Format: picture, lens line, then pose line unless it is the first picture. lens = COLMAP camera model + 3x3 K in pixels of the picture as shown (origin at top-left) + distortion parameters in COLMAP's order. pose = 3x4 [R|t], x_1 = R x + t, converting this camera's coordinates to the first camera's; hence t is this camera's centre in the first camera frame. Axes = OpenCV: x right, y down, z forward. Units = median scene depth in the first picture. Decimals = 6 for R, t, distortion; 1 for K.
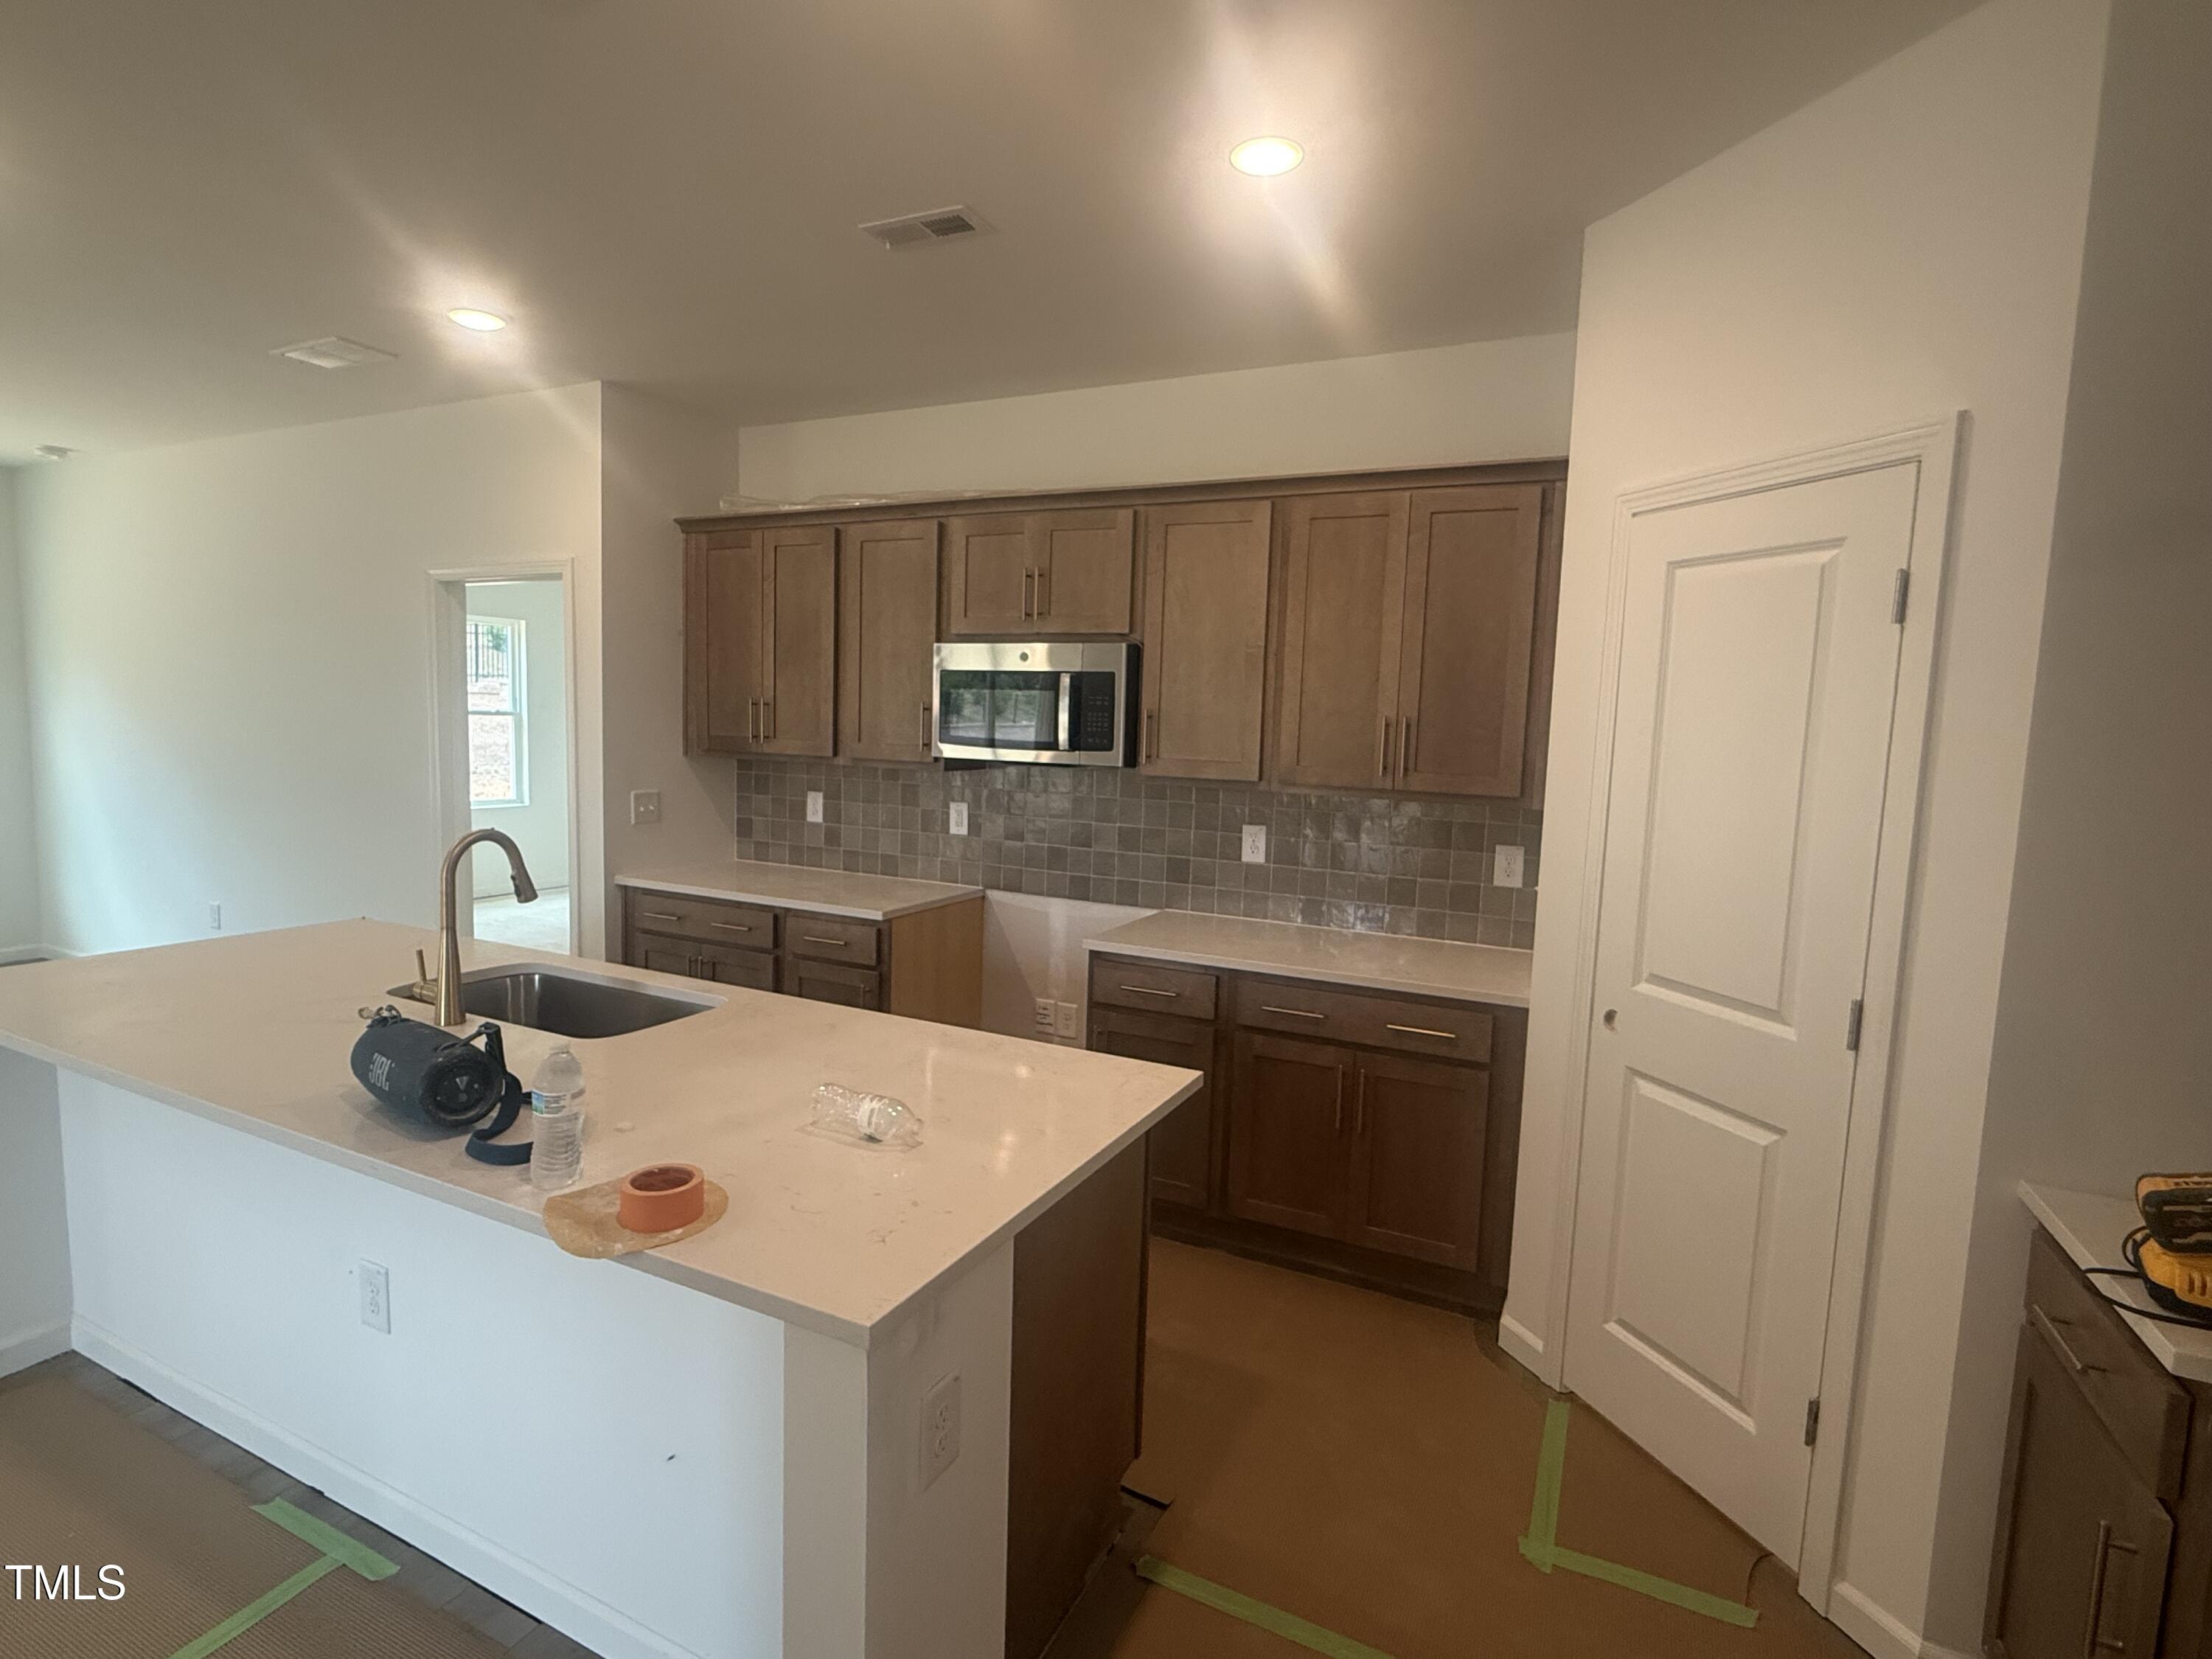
lens RADIAL K [[1085.4, 0, 1106.0], [0, 1085.4, 820.6], [0, 0, 1]] dist [0.000364, -0.000789]
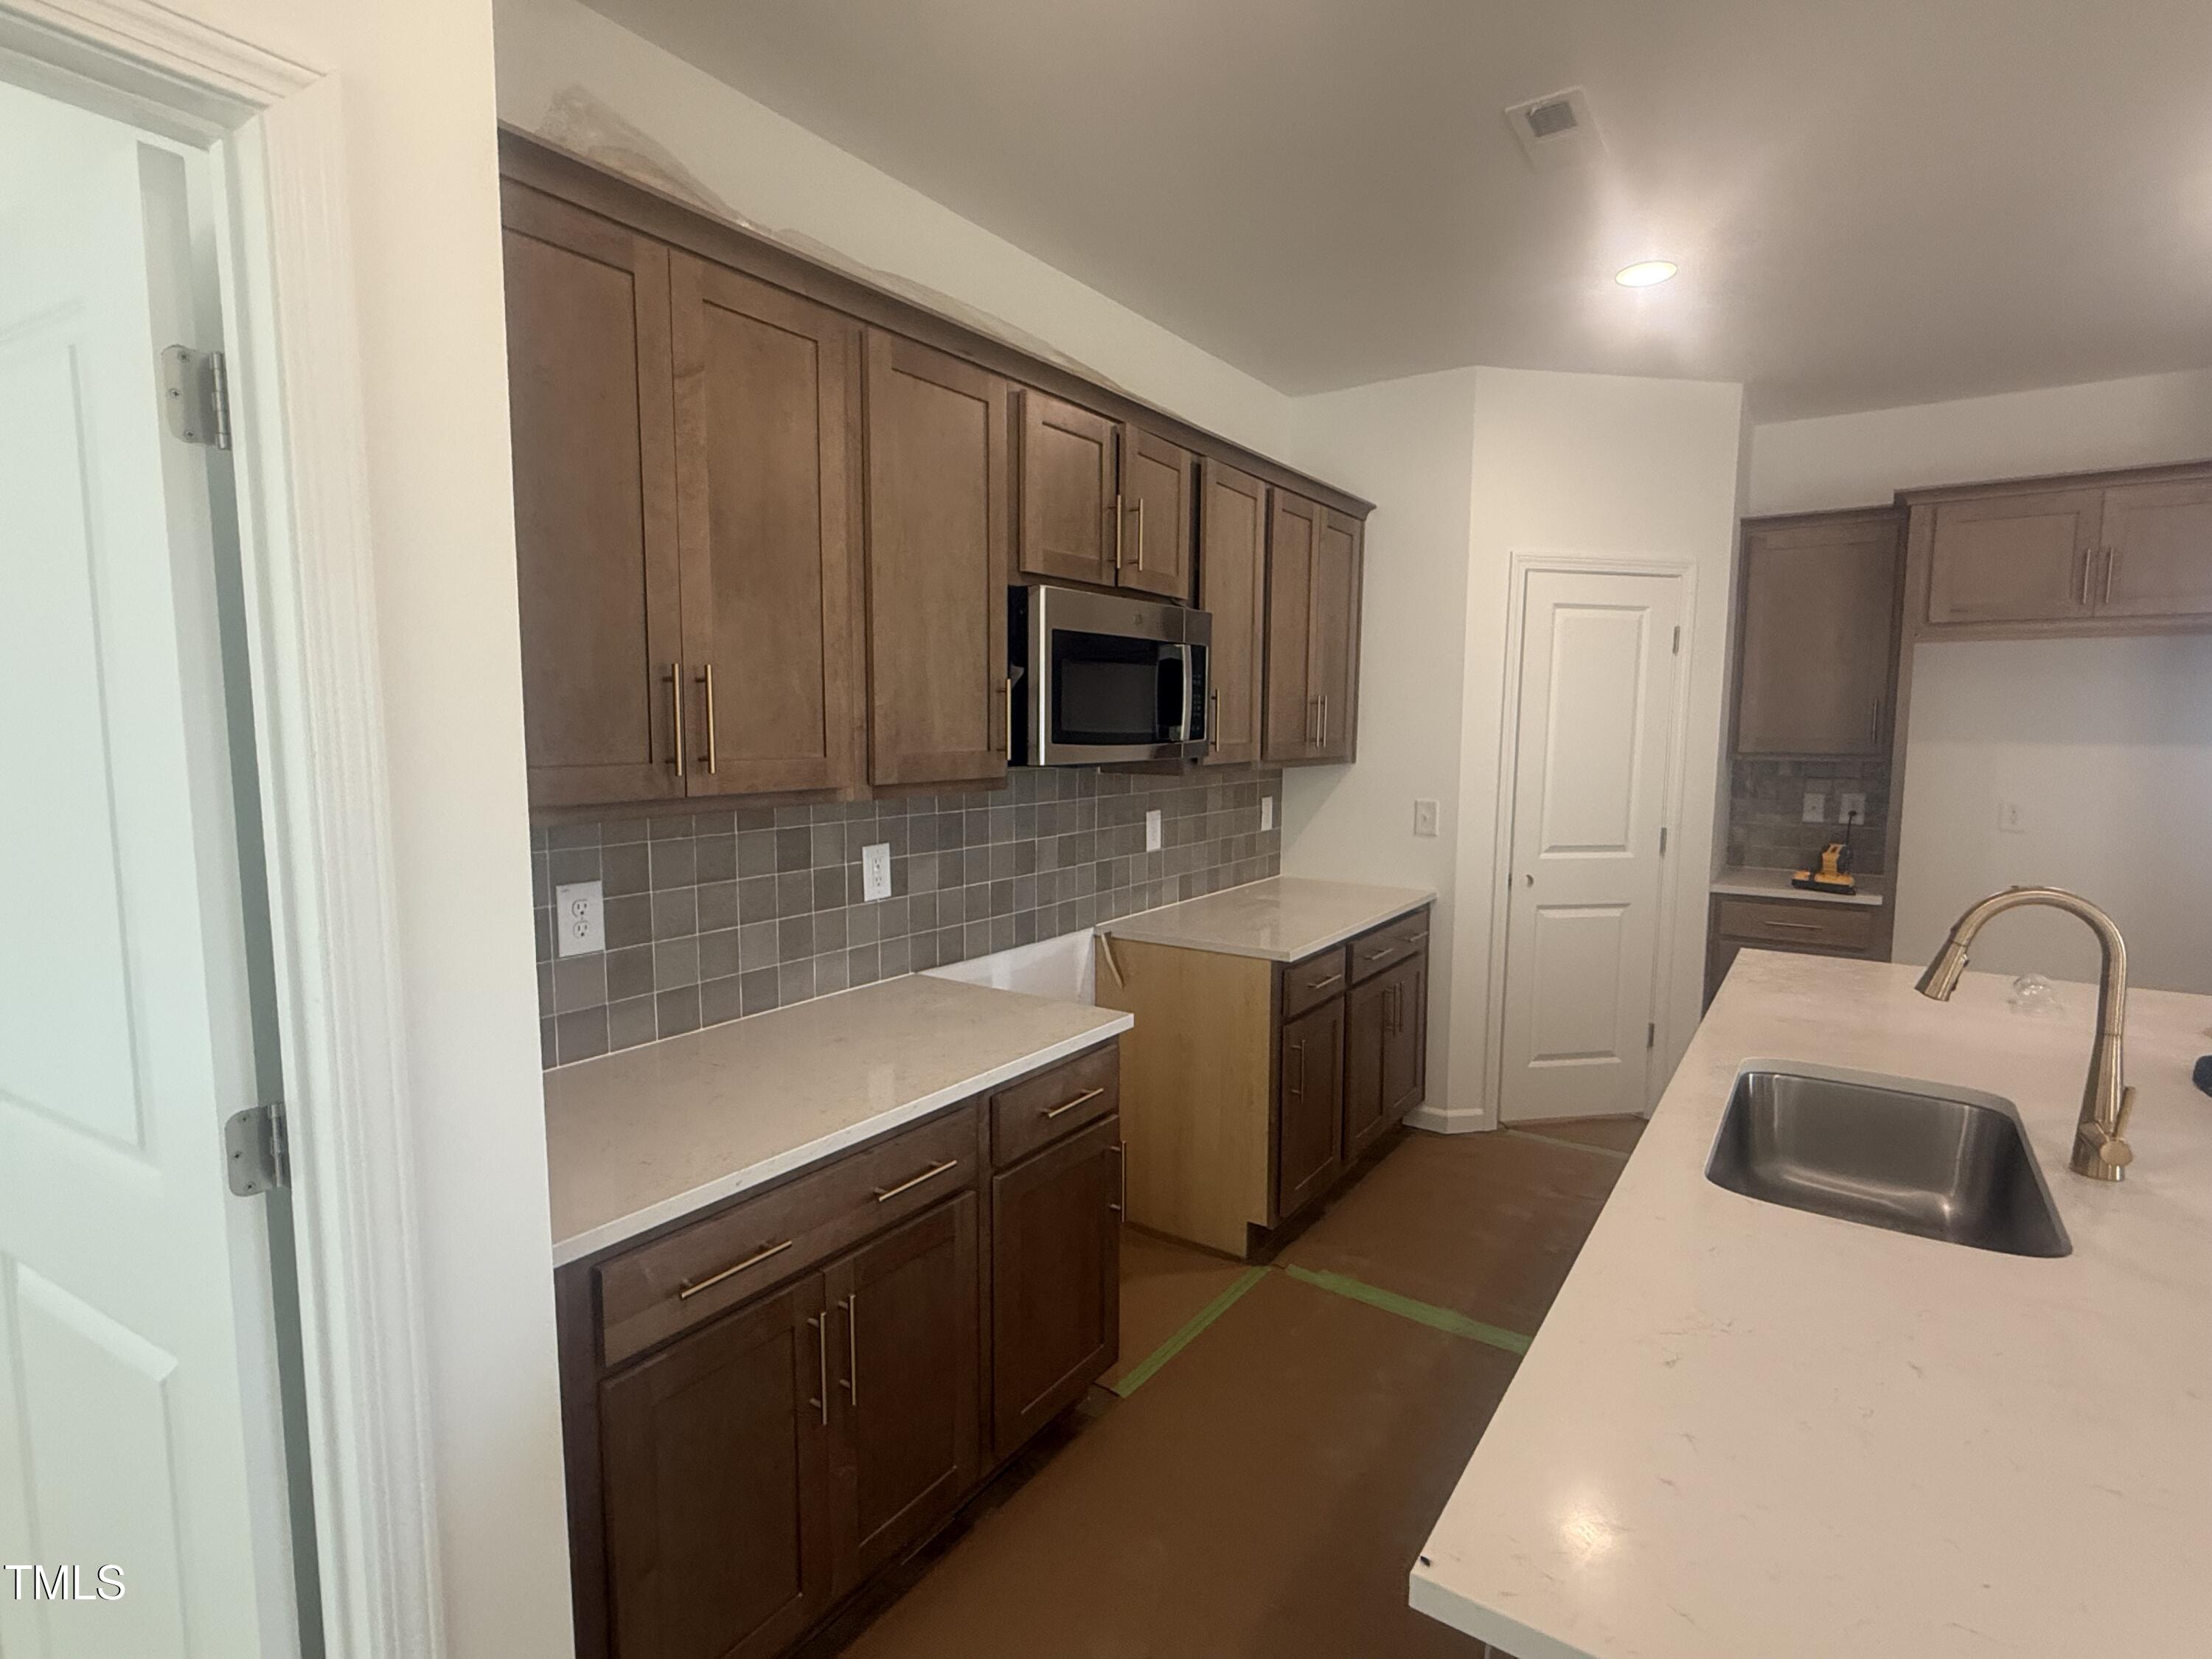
lens RADIAL K [[1085.4, 0, 1107.2], [0, 1085.4, 822.8], [0, 0, 1]] dist [0.000364, -0.000789]
pose [[0.150987, -0.129676, 0.979993, -0.738224], [0.090861, 0.988983, 0.116866, -0.091980], [-0.984351, 0.071398, 0.161106, 0.821636]]
